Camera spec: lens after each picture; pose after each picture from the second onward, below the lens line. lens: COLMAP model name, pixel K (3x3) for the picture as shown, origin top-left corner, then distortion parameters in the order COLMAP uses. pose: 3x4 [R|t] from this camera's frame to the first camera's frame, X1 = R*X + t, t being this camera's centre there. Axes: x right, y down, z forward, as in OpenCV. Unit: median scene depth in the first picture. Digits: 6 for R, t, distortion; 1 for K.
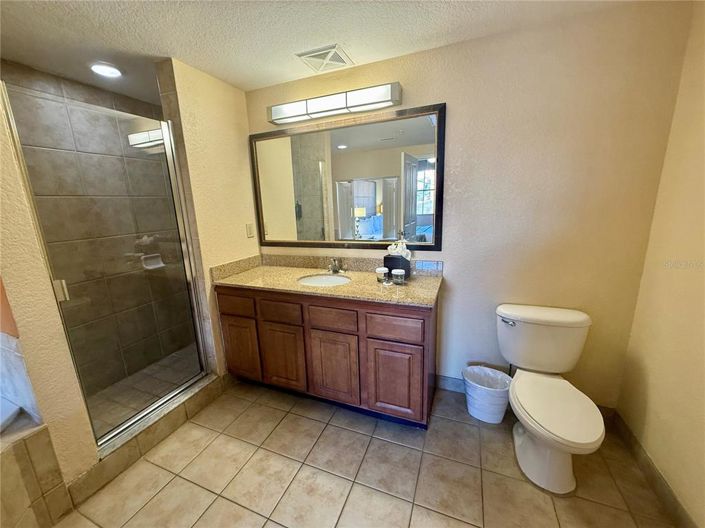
lens RADIAL K [[279.1, 0, 352.5], [0, 279.1, 264.0], [0, 0, 1]] dist [-0.006675, 0.000005]
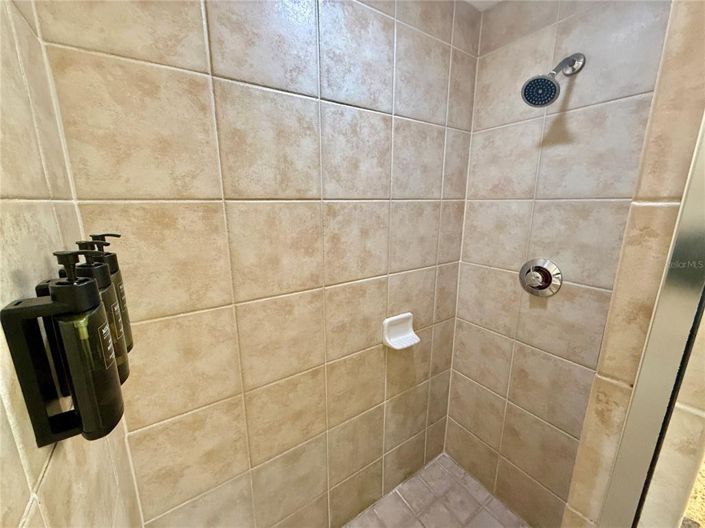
lens RADIAL K [[282.8, 0, 352.6], [0, 282.8, 265.5], [0, 0, 1]] dist [-0.003335, -0.000205]
pose [[0.825664, 0.160370, -0.540888, -0.657665], [-0.148028, 0.986738, 0.066598, -0.178161], [0.544395, 0.025079, 0.838454, 0.647017]]
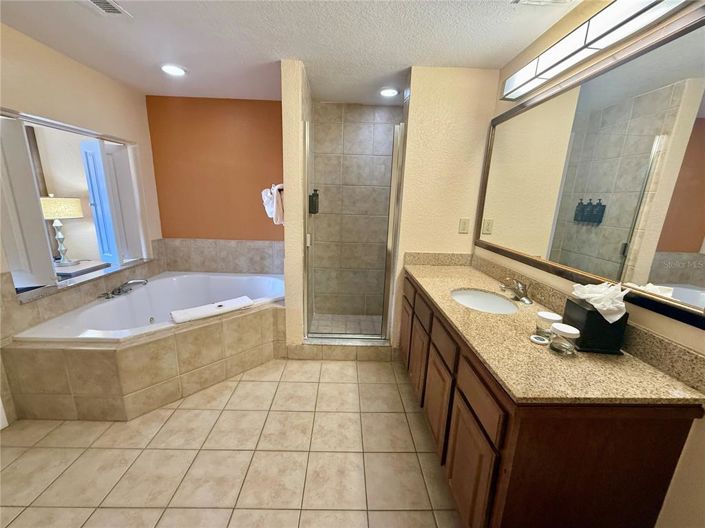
lens RADIAL K [[282.8, 0, 352.6], [0, 282.8, 265.5], [0, 0, 1]] dist [-0.003335, -0.000205]
pose [[0.386013, 0.259848, -0.885140, 0.436347], [-0.238301, 0.955029, 0.176441, -0.086948], [0.891183, 0.142821, 0.430575, 0.339939]]
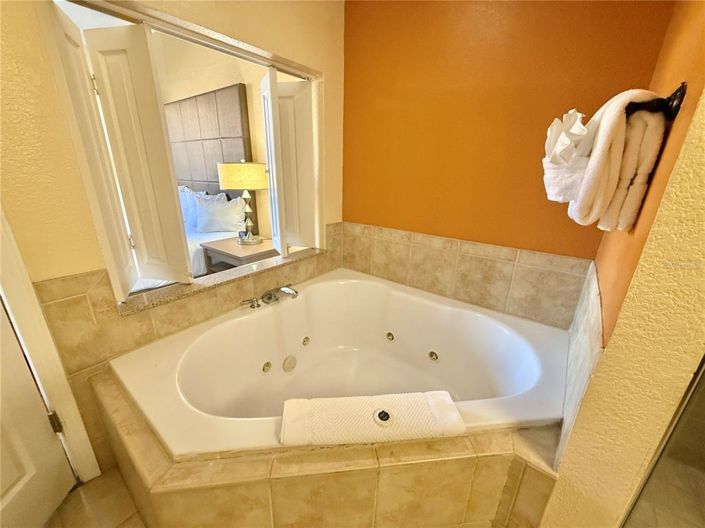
lens RADIAL K [[282.8, 0, 352.6], [0, 282.8, 265.5], [0, 0, 1]] dist [-0.003335, -0.000205]
pose [[-0.278198, 0.339712, -0.898444, -0.359308], [-0.210599, 0.891036, 0.402122, -0.002295], [0.937152, 0.301081, -0.176341, 0.337115]]
